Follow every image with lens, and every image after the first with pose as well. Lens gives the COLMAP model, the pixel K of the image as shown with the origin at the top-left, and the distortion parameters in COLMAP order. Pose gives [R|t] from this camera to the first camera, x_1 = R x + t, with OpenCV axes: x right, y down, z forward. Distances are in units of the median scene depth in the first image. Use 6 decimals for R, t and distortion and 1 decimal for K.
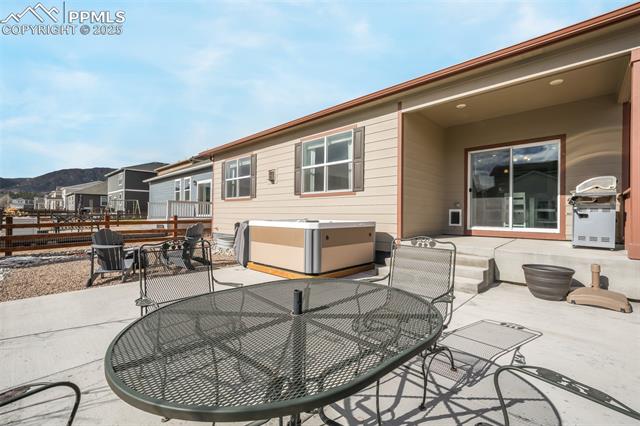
lens RADIAL K [[273.6, 0, 317.5], [0, 273.6, 214.7], [0, 0, 1]] dist [-0.000539, -0.000145]
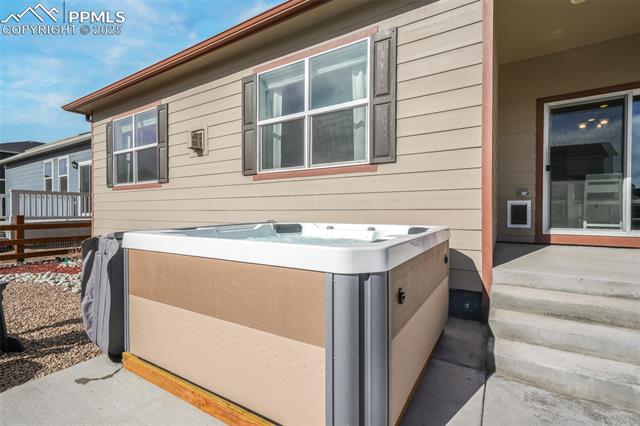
lens RADIAL K [[296.4, 0, 314.8], [0, 296.4, 211.7], [0, 0, 1]] dist [0.001175, 0.000159]
pose [[0.979912, -0.011737, 0.199087, -0.063633], [0.010749, 0.999924, 0.006039, -0.003228], [-0.199143, -0.003777, 0.979963, 0.419016]]
